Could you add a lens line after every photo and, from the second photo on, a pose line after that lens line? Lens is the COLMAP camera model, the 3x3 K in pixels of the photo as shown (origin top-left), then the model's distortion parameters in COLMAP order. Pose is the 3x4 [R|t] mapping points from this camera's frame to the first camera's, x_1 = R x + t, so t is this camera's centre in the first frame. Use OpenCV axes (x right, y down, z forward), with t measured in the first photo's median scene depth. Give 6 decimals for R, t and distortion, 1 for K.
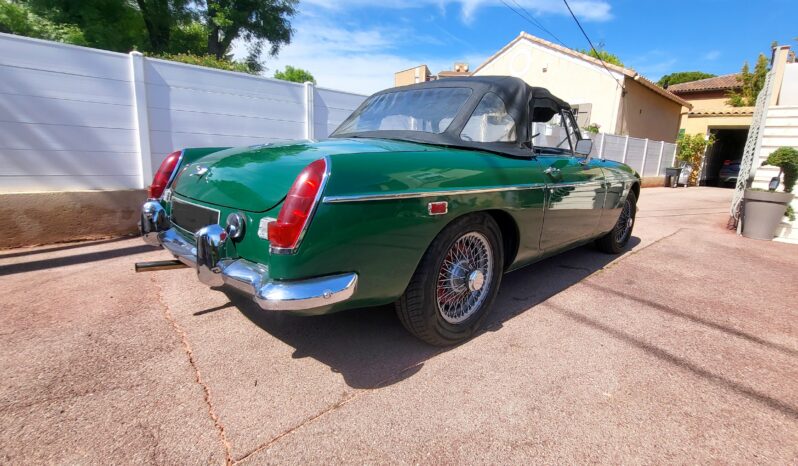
lens RADIAL K [[372.4, 0, 439.2], [0, 372.4, 233.2], [0, 0, 1]] dist [0.003066, 0.000096]
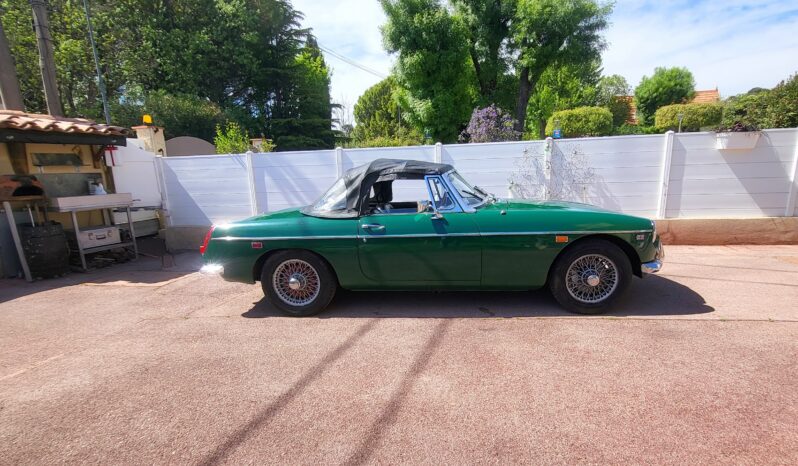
lens RADIAL K [[425.4, 0, 422.3], [0, 425.4, 275.7], [0, 0, 1]] dist [0.001036, -0.002445]
pose [[0.602058, 0.129430, -0.787892, 0.735223], [-0.104795, 0.991047, 0.082725, -0.055696], [0.791545, 0.032762, 0.610232, 0.058327]]
